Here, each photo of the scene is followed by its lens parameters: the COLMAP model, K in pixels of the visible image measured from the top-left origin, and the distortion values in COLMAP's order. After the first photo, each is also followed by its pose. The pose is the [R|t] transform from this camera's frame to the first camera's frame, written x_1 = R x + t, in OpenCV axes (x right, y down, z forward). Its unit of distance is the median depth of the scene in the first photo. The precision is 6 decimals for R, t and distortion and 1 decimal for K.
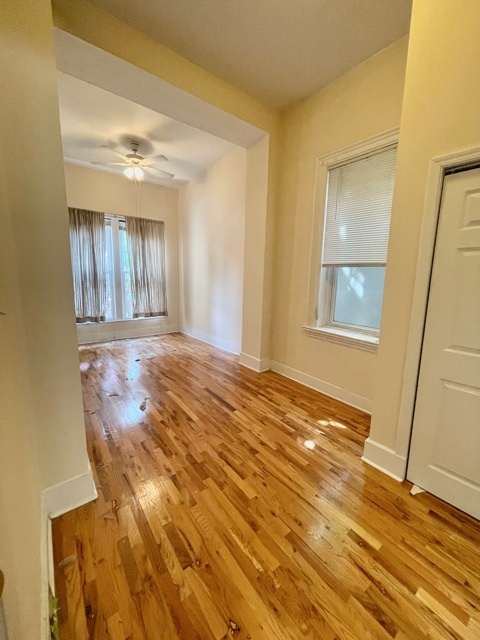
lens RADIAL K [[256.9, 0, 237.1], [0, 256.9, 315.5], [0, 0, 1]] dist [-0.003231, -0.000040]
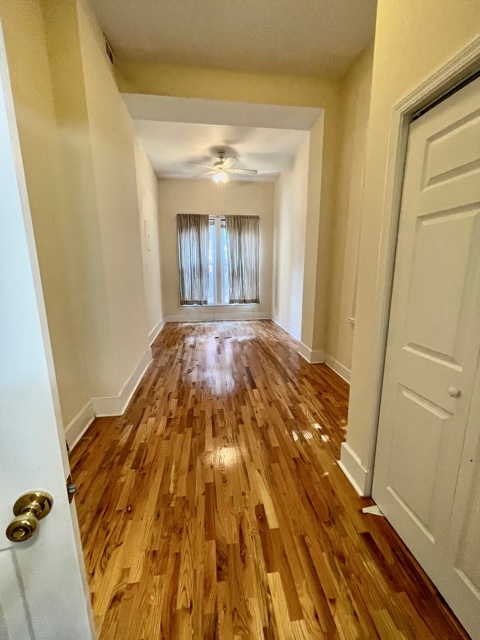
lens RADIAL K [[256.9, 0, 235.7], [0, 256.9, 315.5], [0, 0, 1]] dist [-0.003231, -0.000040]
pose [[0.860929, 0.072740, -0.503498, 0.536872], [-0.056516, 0.997274, 0.047440, 0.018764], [0.505577, -0.012386, 0.862693, 0.038266]]
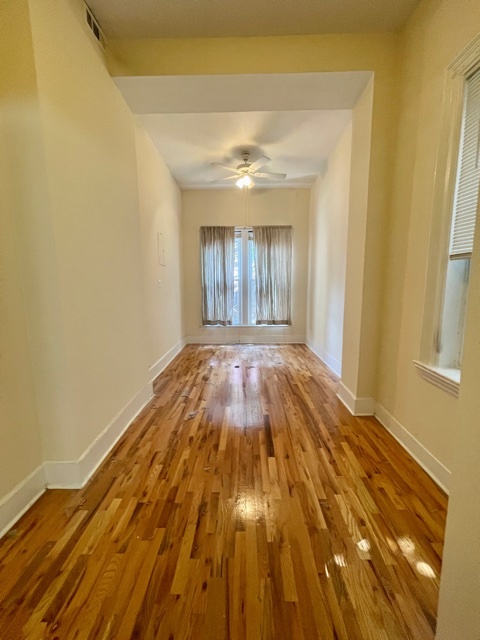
lens RADIAL K [[256.9, 0, 236.3], [0, 256.9, 316.3], [0, 0, 1]] dist [-0.003231, -0.000040]
pose [[0.778769, 0.057557, -0.624665, 0.438904], [-0.072511, 0.997366, 0.001499, -0.047410], [0.623106, 0.044128, 0.780891, 0.388401]]
